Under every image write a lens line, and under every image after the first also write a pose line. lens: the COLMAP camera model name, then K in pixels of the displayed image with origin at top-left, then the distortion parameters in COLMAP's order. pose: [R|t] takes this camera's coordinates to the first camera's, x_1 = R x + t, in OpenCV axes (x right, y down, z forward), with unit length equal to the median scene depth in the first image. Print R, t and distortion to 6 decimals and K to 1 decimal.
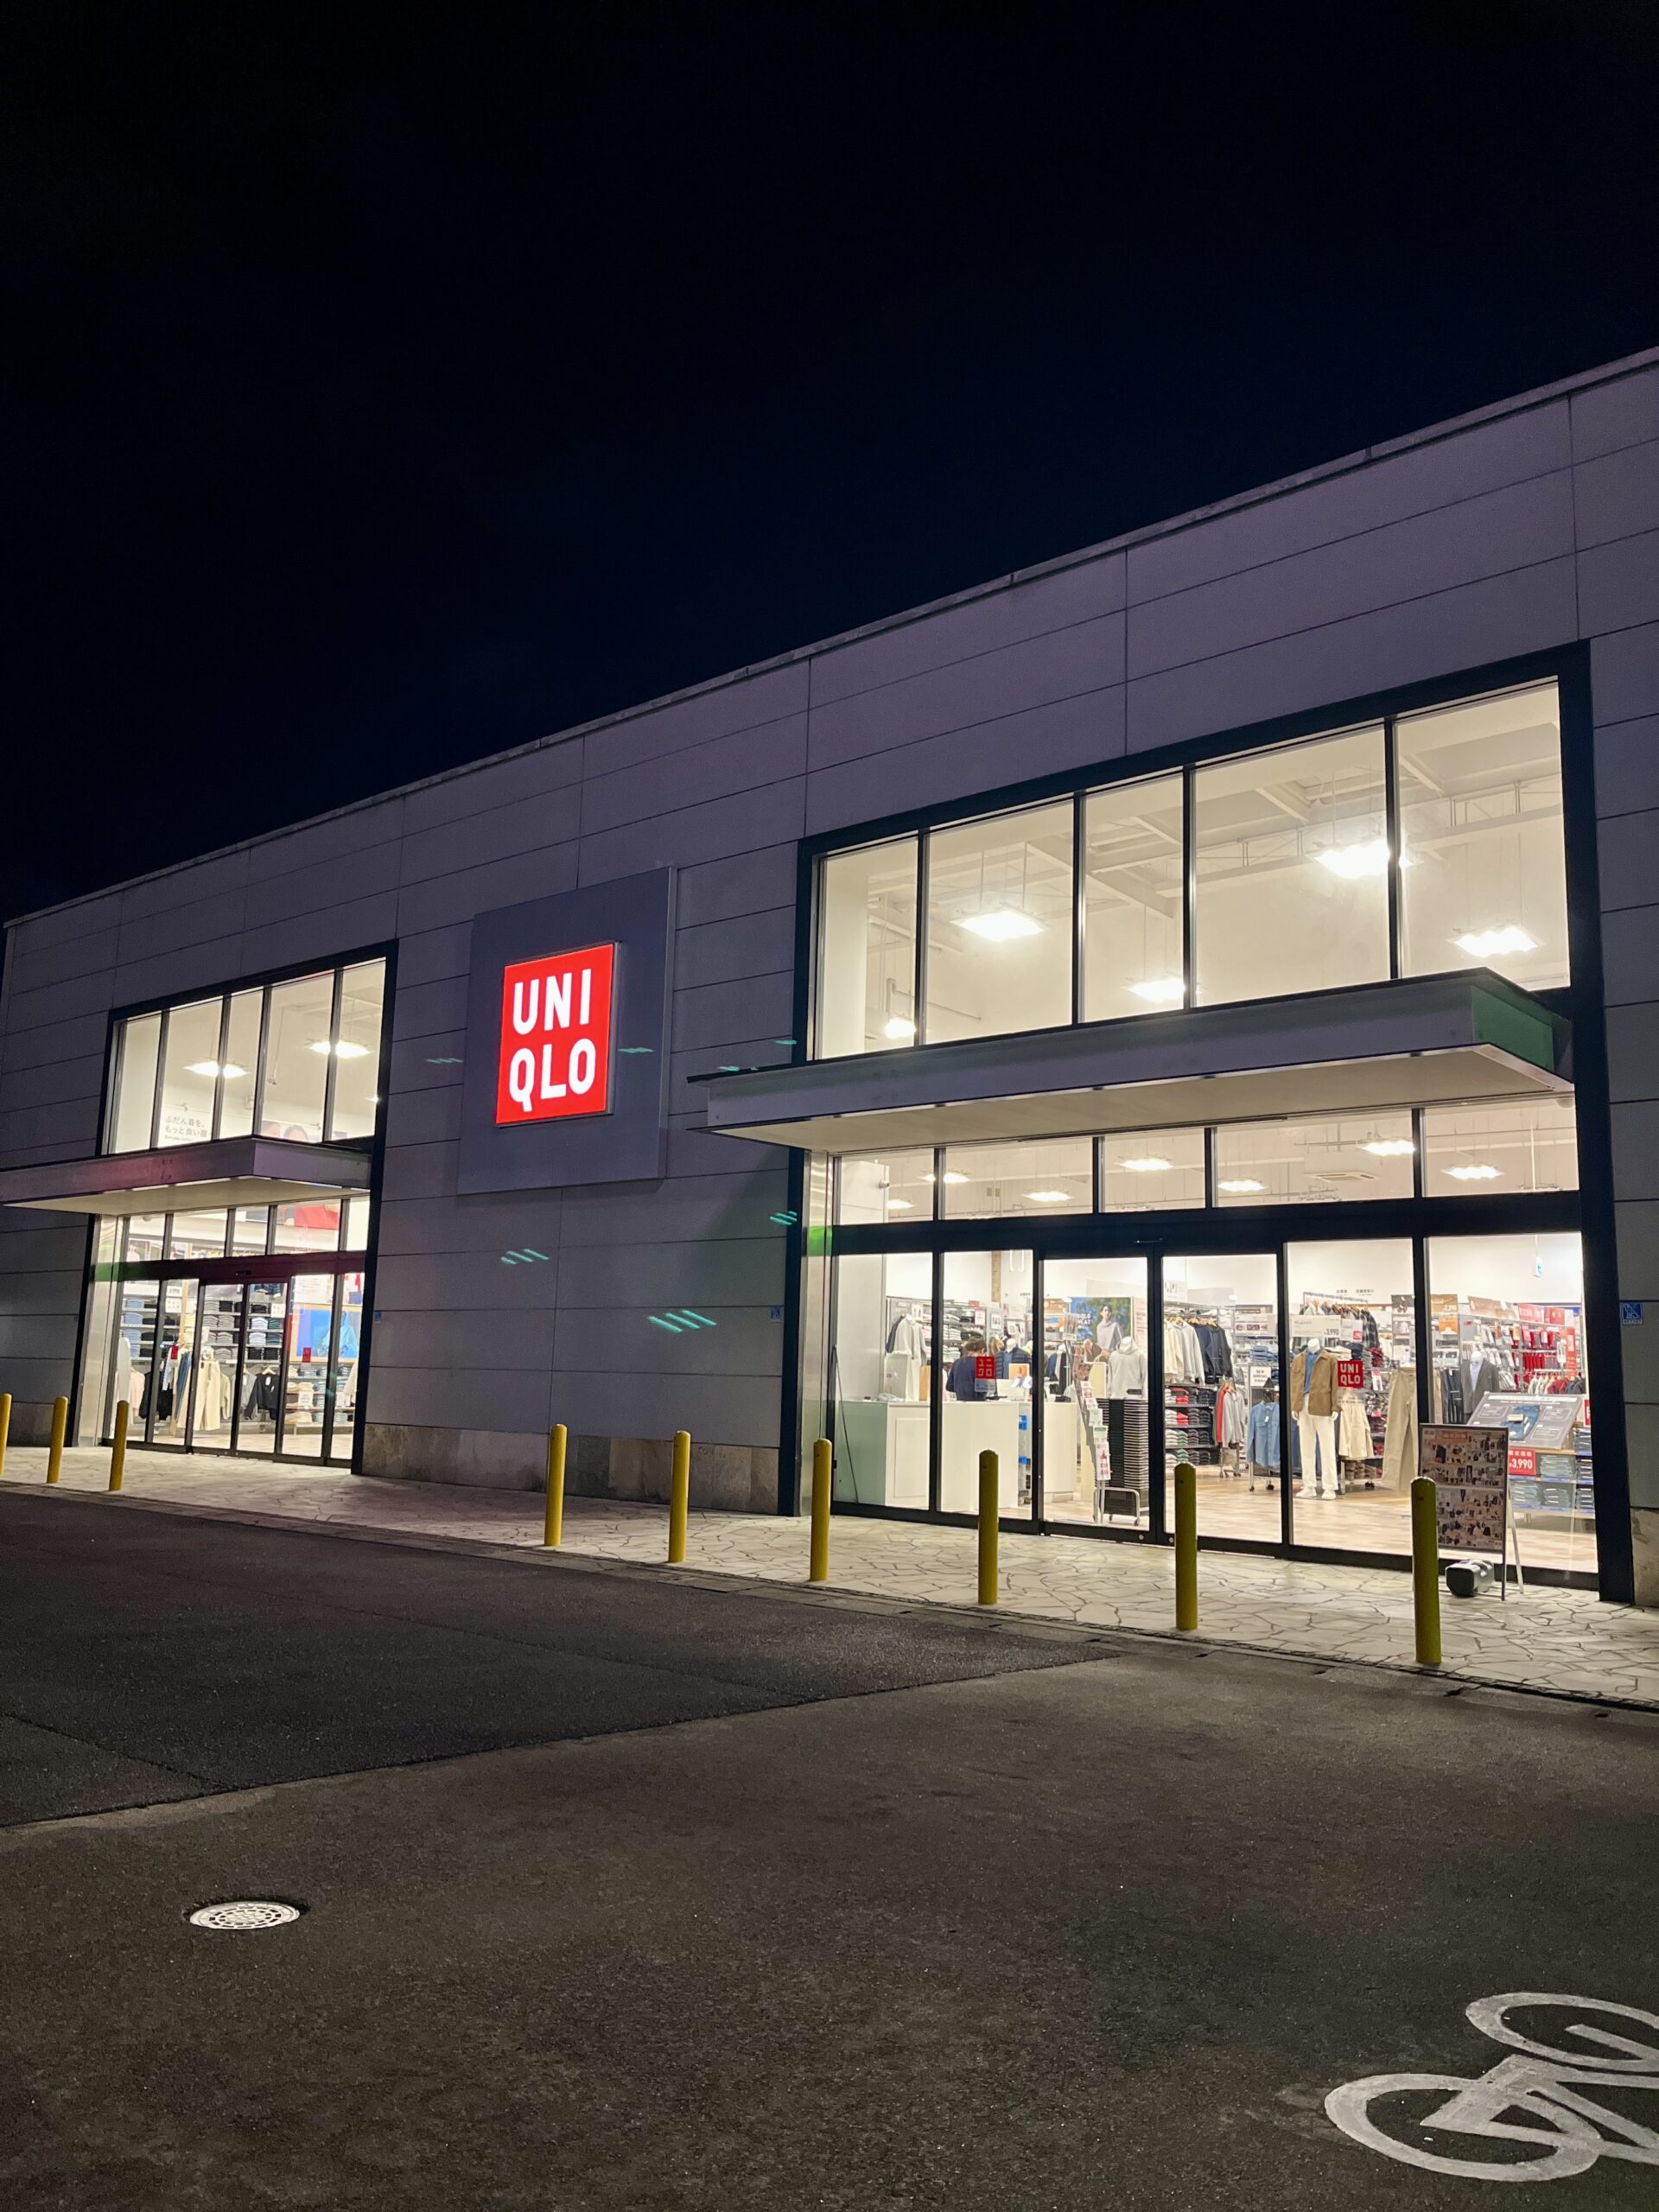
lens RADIAL K [[1616.5, 0, 824.3], [0, 1616.5, 1123.8], [0, 0, 1]] dist [0.054679, -0.076502]
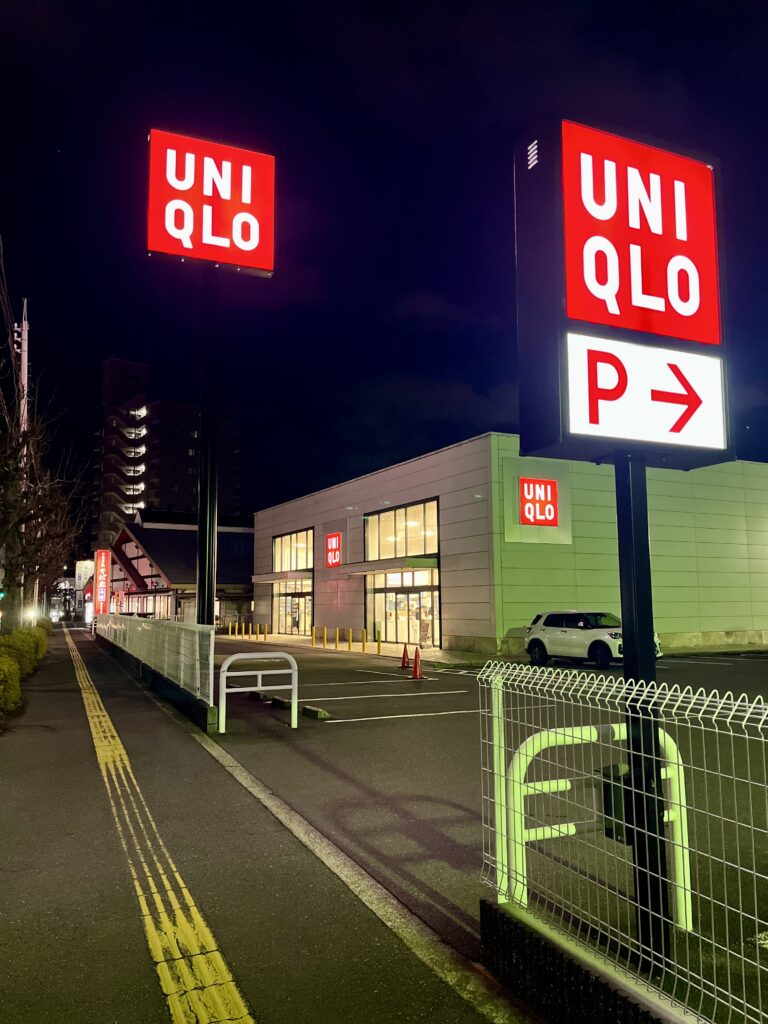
lens RADIAL K [[748.3, 0, 381.6], [0, 748.3, 520.2], [0, 0, 1]] dist [0.054679, -0.076502]
pose [[0.923405, -0.069859, -0.377417, 0.856107], [0.082300, 0.996464, 0.016915, -0.173676], [0.374900, -0.046681, 0.925889, -1.094916]]
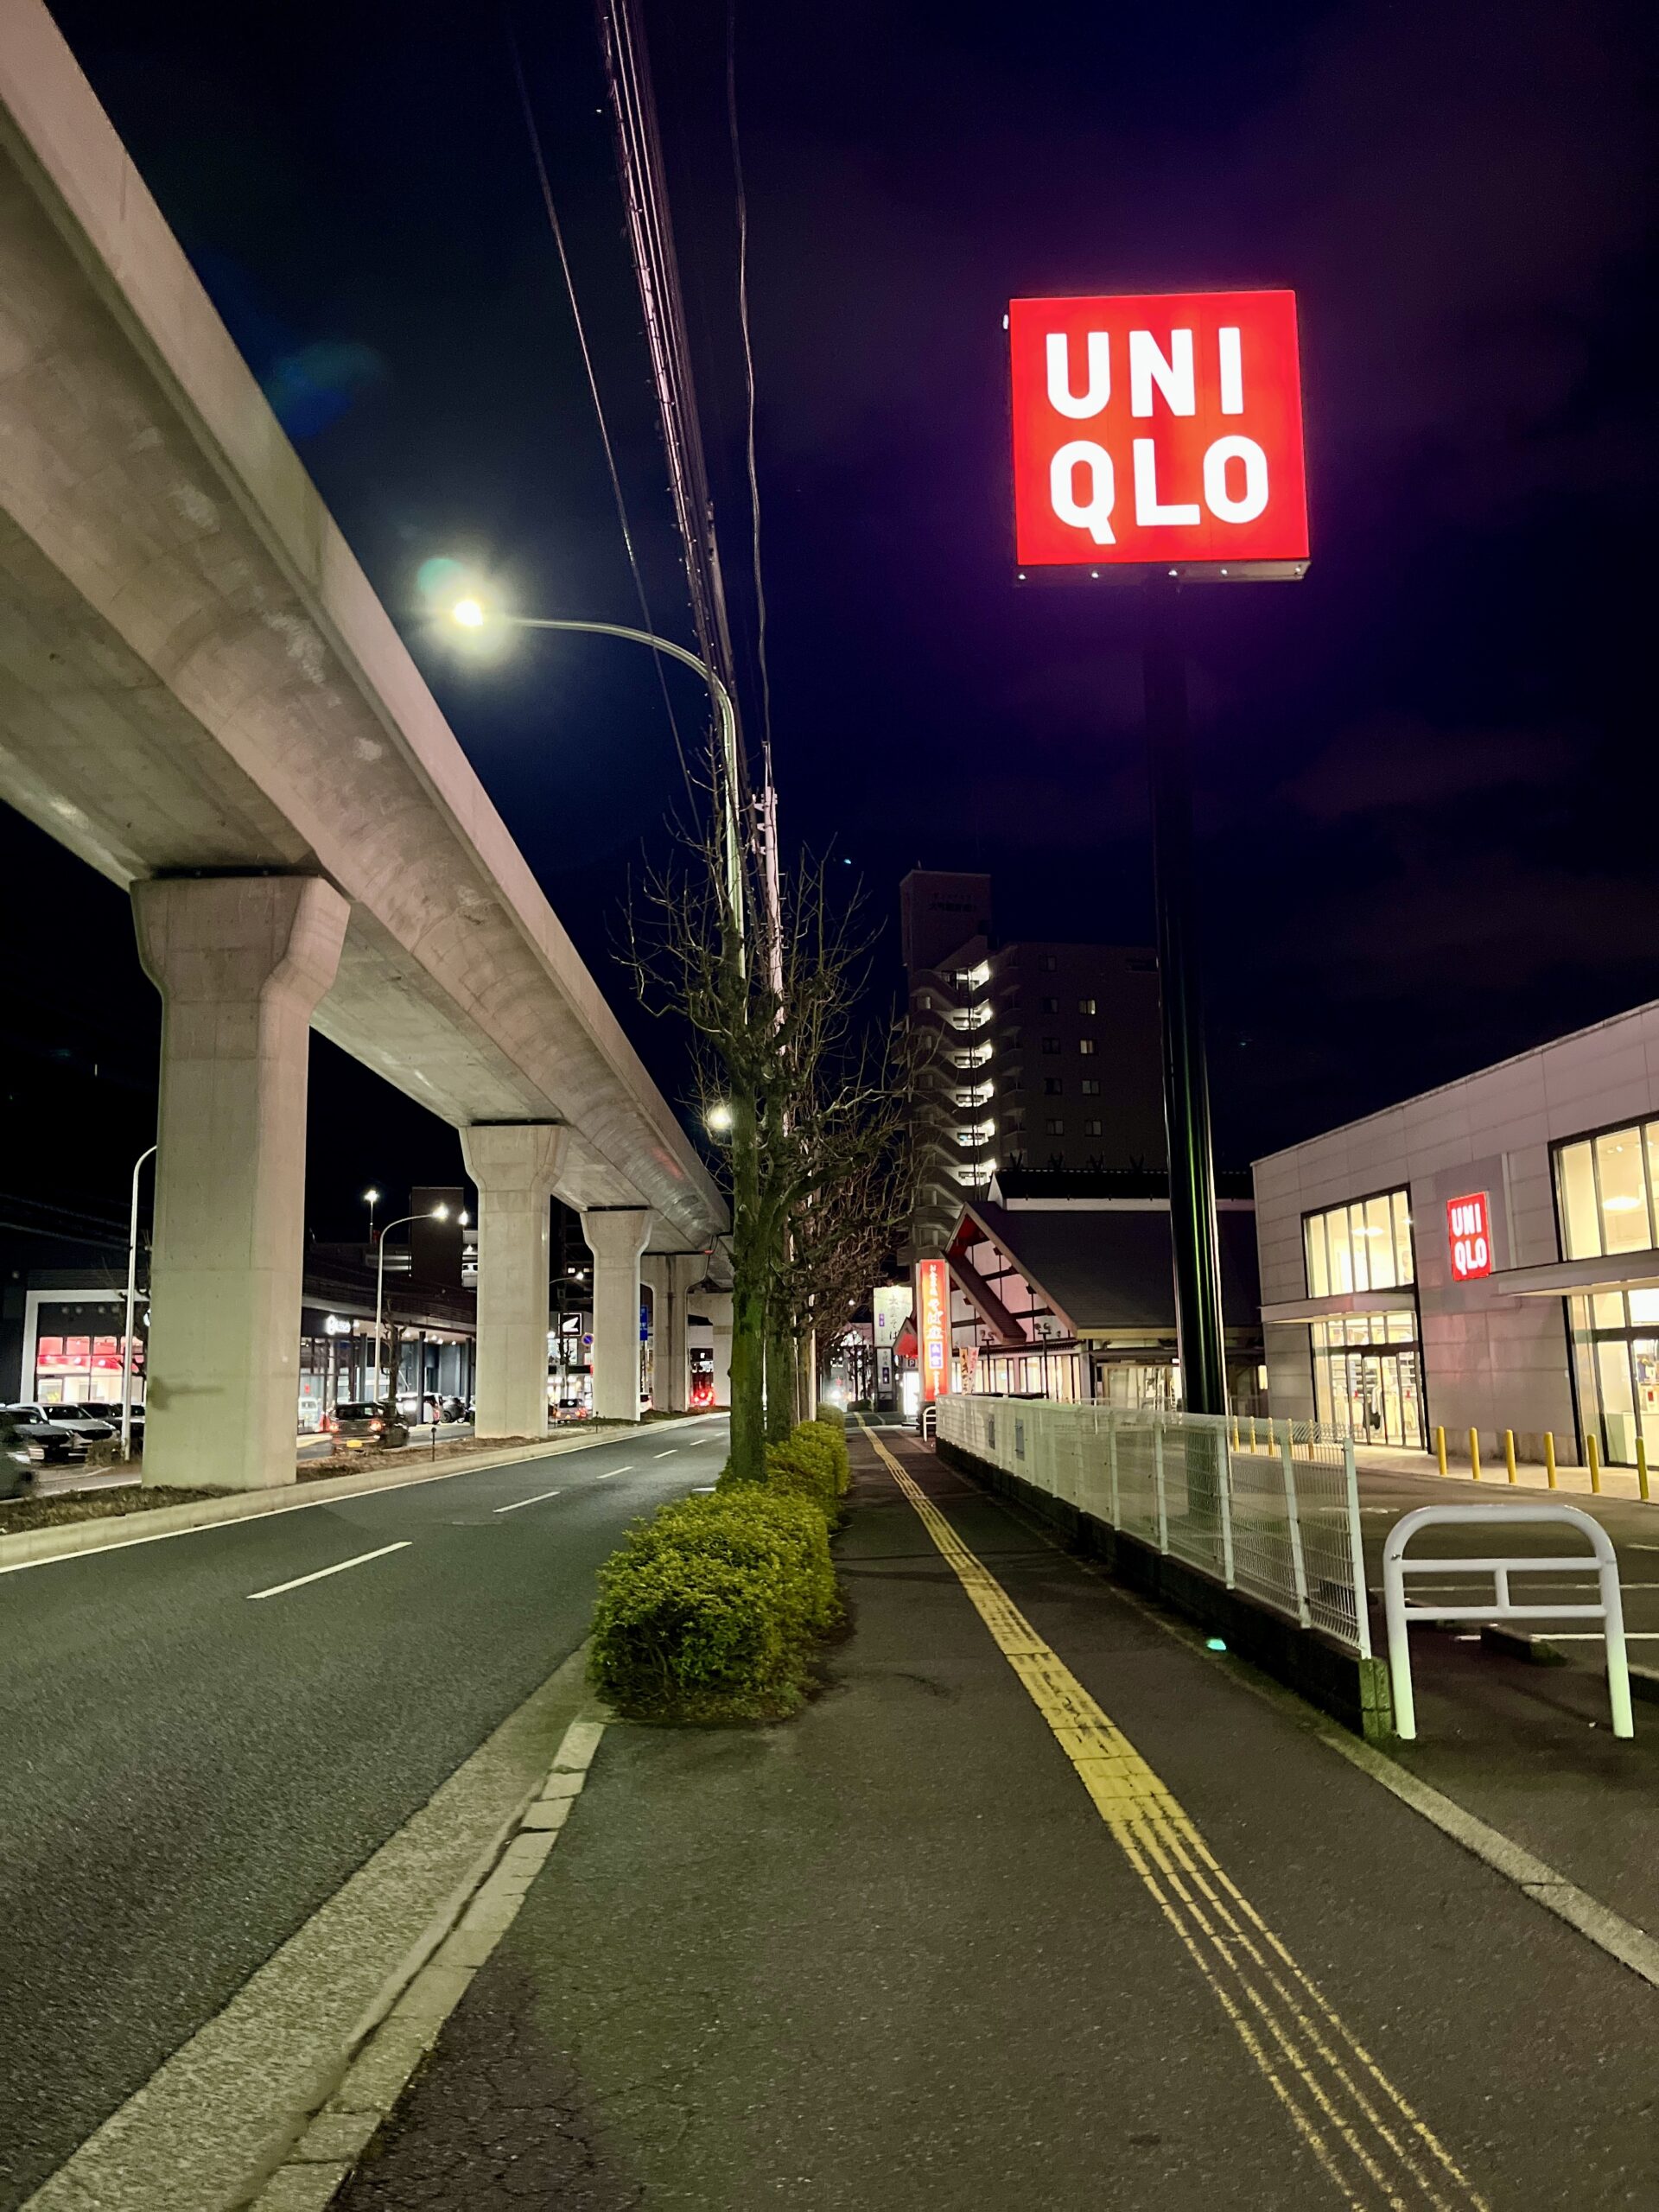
lens RADIAL K [[1616.5, 0, 824.3], [0, 1616.5, 1123.8], [0, 0, 1]] dist [0.054679, -0.076502]
pose [[0.693154, -0.146574, -0.705729, 0.742585], [0.137312, 0.988027, -0.070340, -0.163257], [0.707590, -0.048149, 0.704981, -1.022941]]
